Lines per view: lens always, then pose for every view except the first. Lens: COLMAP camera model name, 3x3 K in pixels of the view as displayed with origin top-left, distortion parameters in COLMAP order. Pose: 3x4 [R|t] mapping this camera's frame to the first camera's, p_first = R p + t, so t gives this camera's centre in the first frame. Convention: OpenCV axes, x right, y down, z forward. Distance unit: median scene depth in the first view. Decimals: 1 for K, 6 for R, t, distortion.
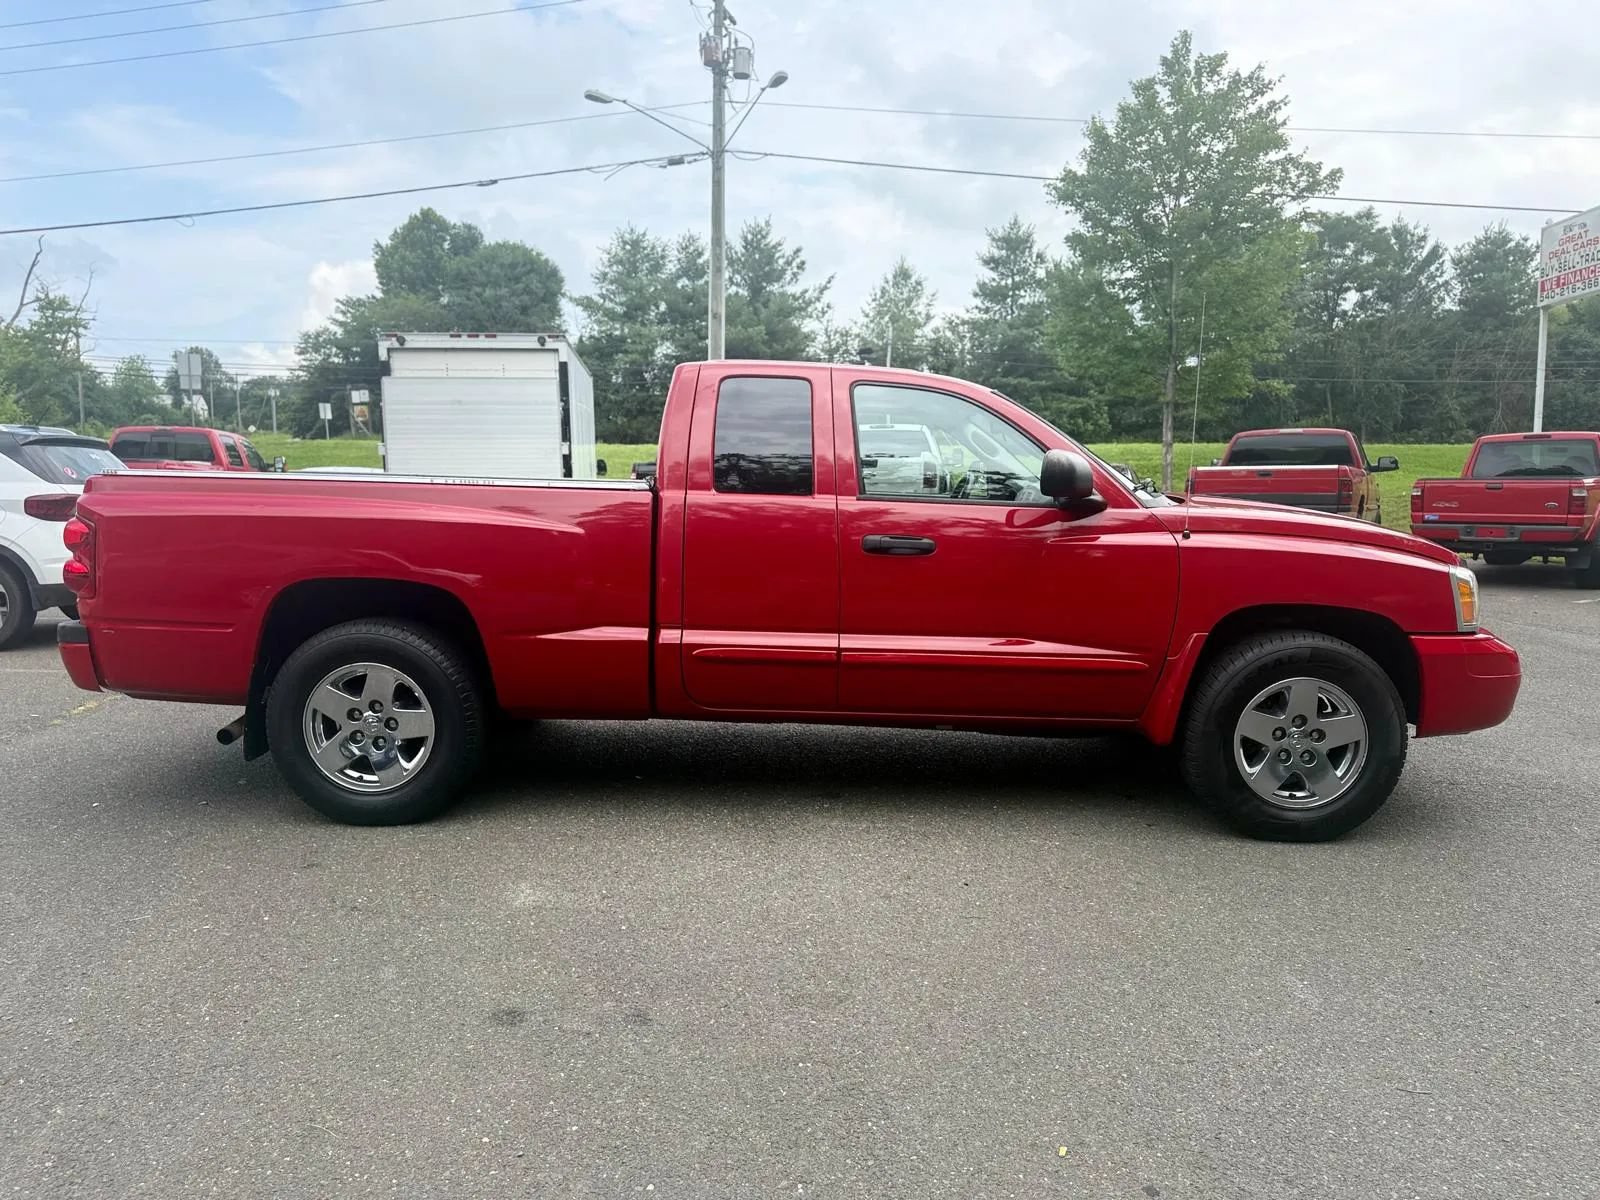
lens RADIAL K [[1138.7, 0, 790.4], [0, 1138.7, 603.5], [0, 0, 1]] dist [0.008020, -0.020123]
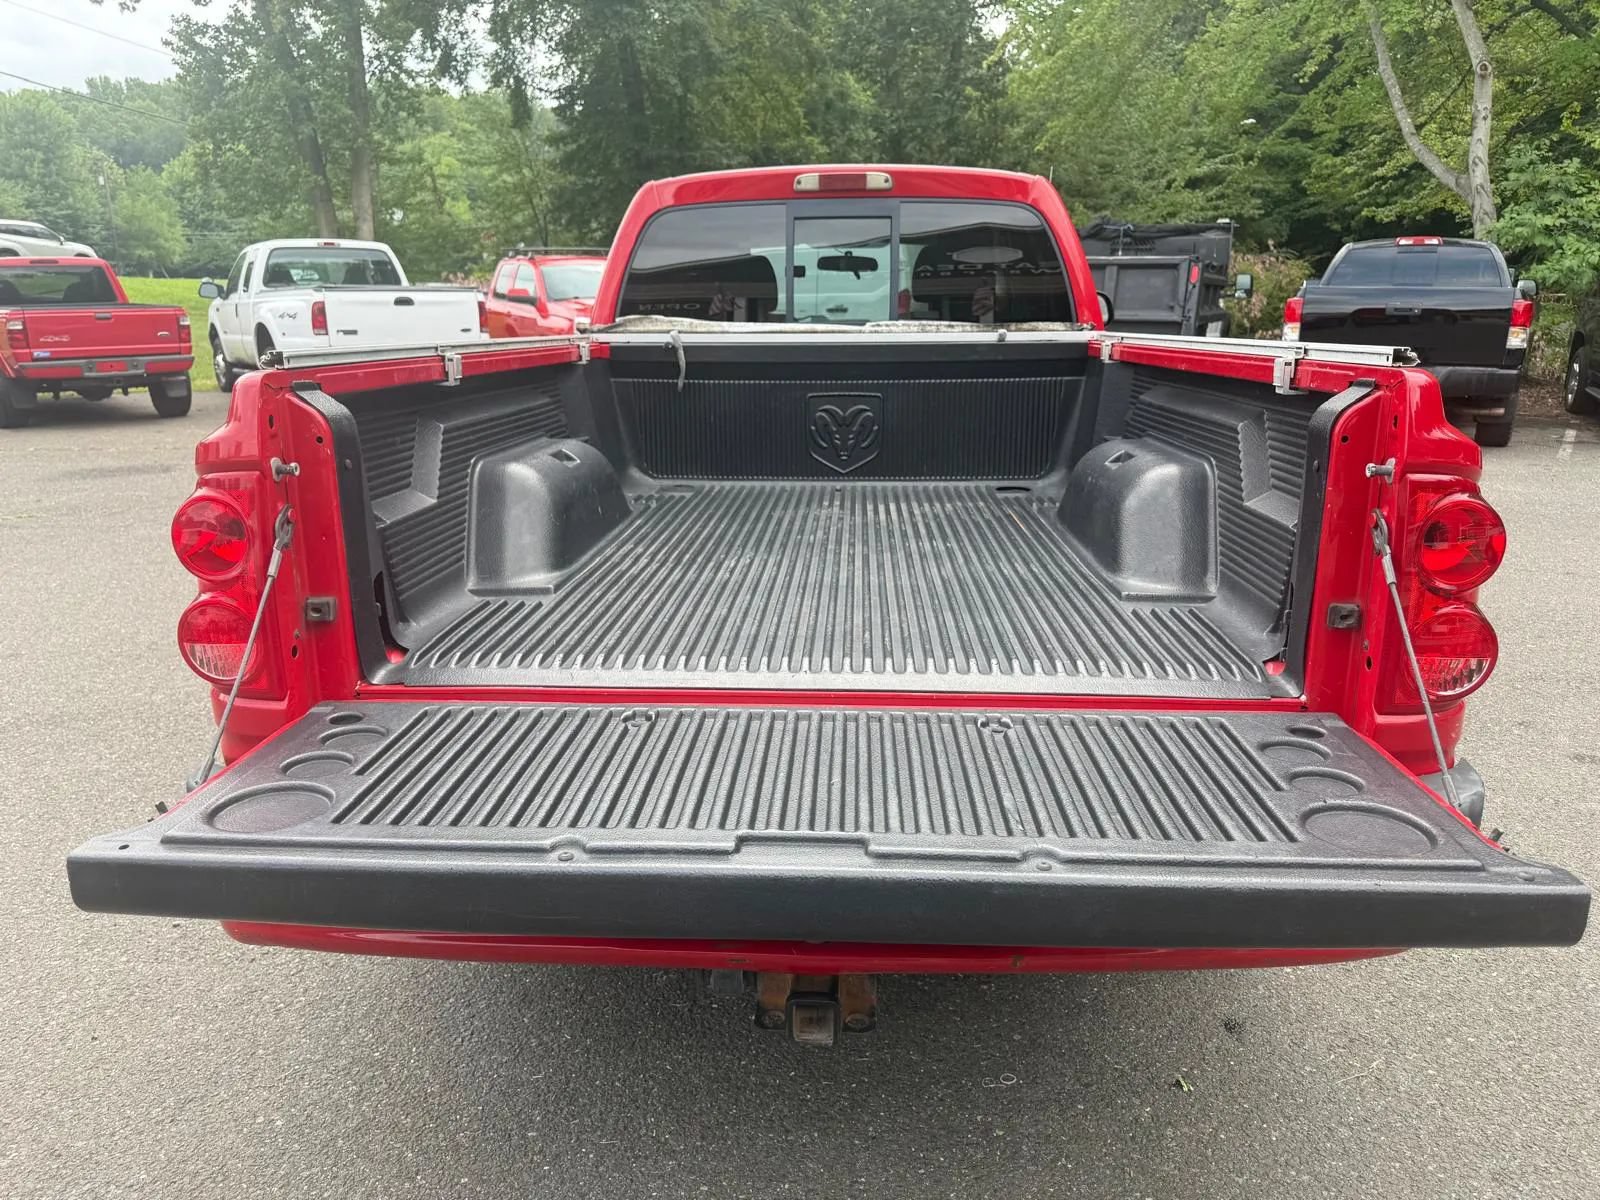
lens RADIAL K [[1138.7, 0, 792.9], [0, 1138.7, 607.8], [0, 0, 1]] dist [0.008020, -0.020123]
pose [[0.038312, -0.259596, 0.964957, -0.060486], [0.110144, 0.960879, 0.254126, -0.009022], [-0.993177, 0.096548, 0.065406, 0.074572]]
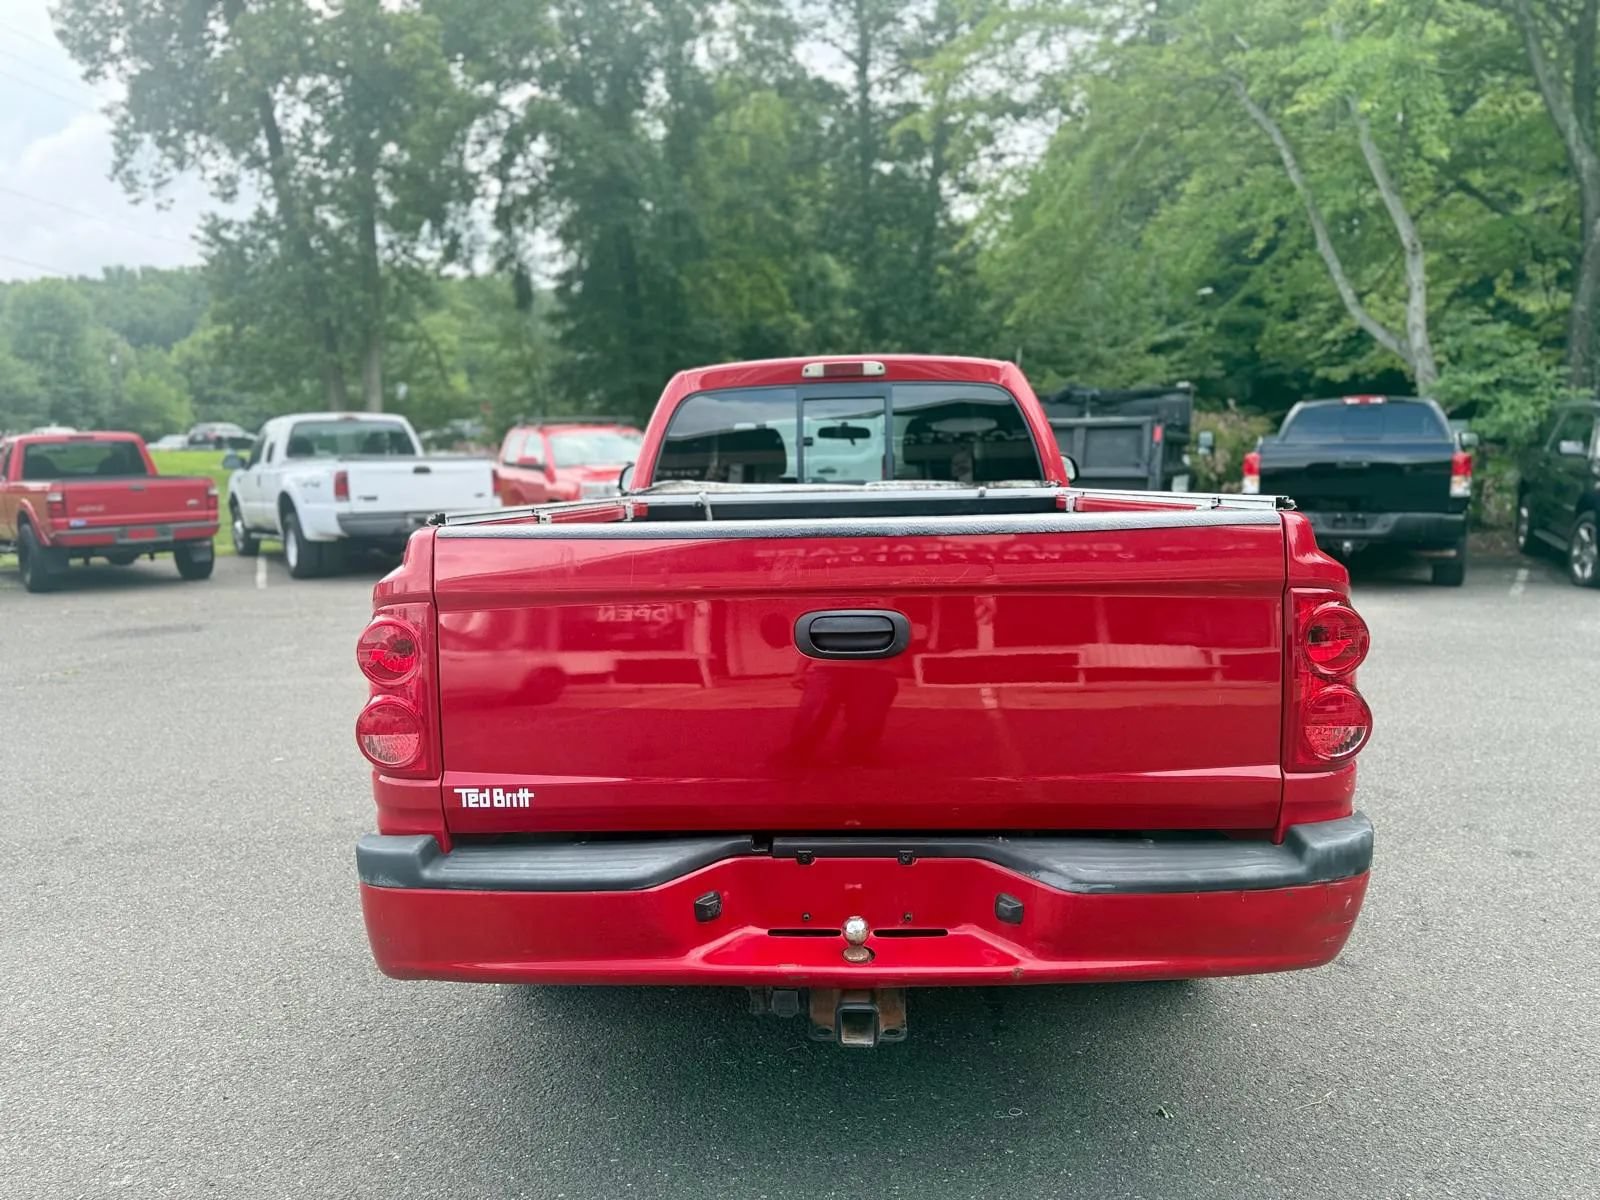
lens RADIAL K [[1138.7, 0, 791.4], [0, 1138.7, 594.6], [0, 0, 1]] dist [0.008020, -0.020123]
pose [[0.026739, -0.115829, 0.992909, -0.068067], [0.125596, 0.985783, 0.111615, -0.009380], [-0.991721, 0.121721, 0.040906, 0.075623]]
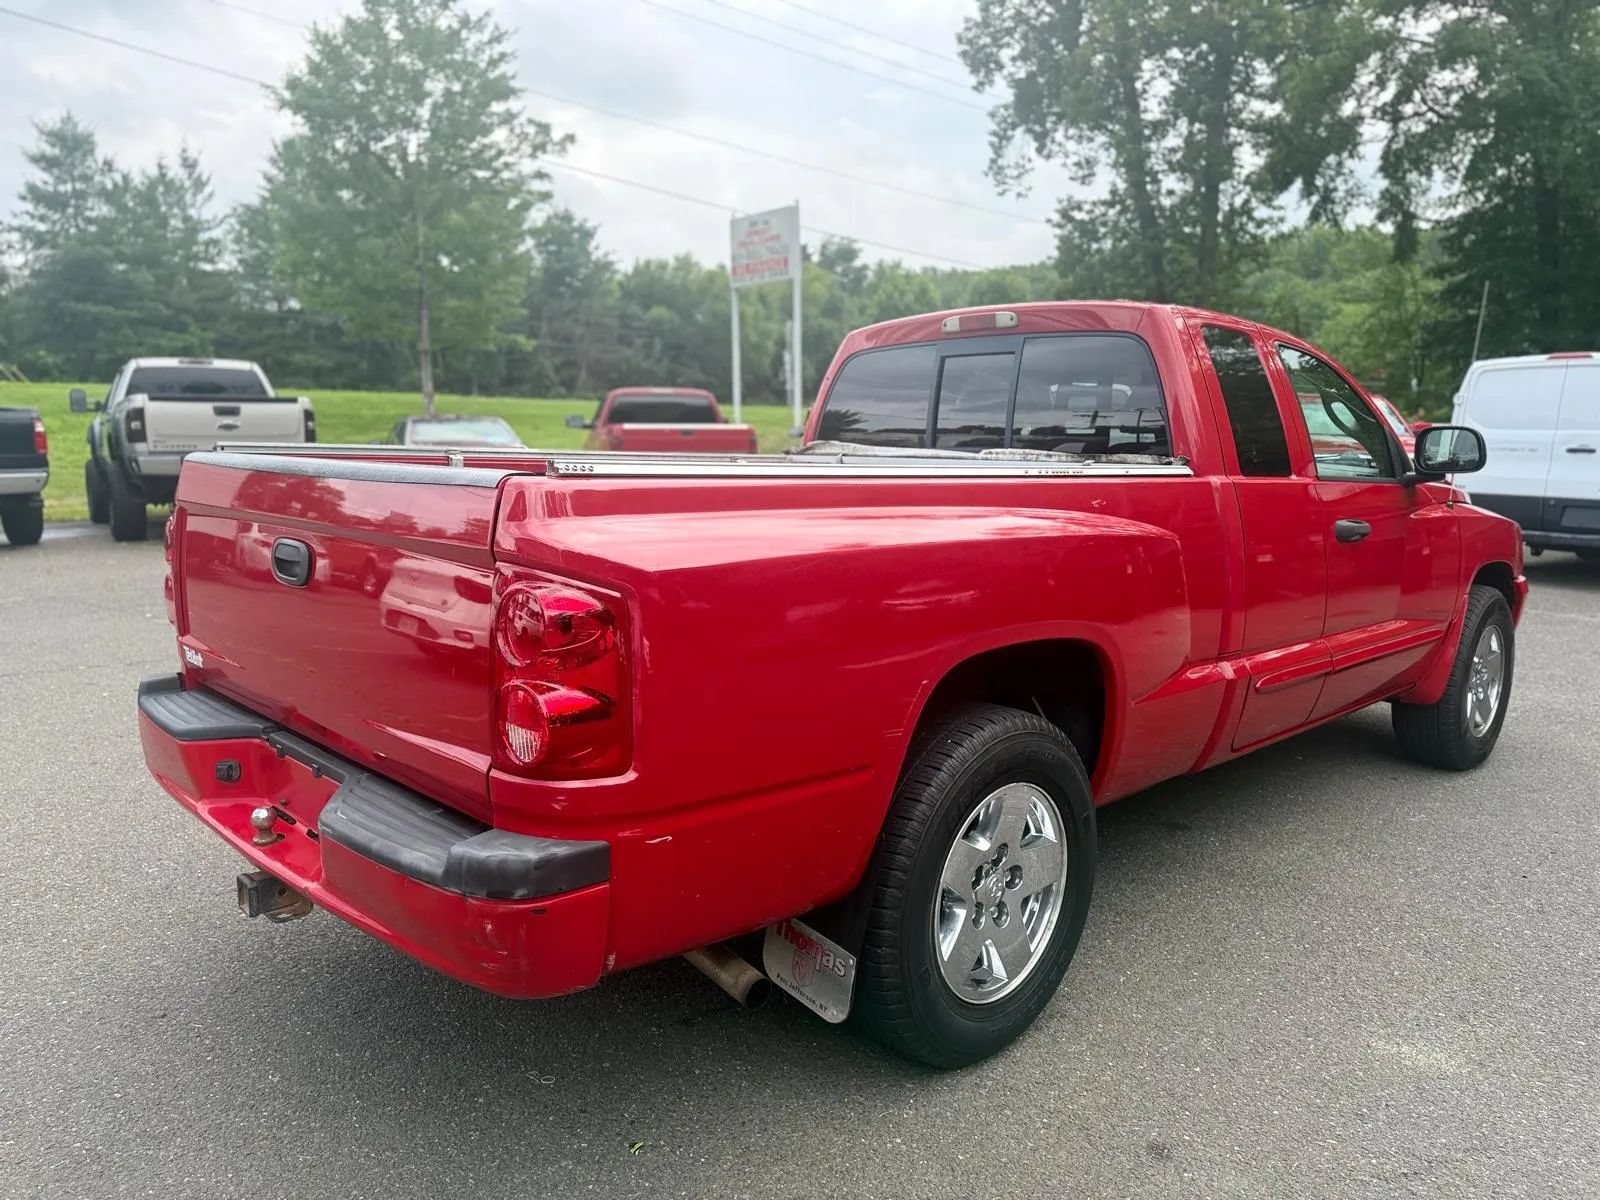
lens RADIAL K [[1138.7, 0, 785.2], [0, 1138.7, 593.8], [0, 0, 1]] dist [0.008020, -0.020123]
pose [[0.707057, -0.089264, 0.701500, -0.052184], [0.063586, 0.996008, 0.062649, -0.005132], [-0.704292, 0.000309, 0.709910, 0.041370]]
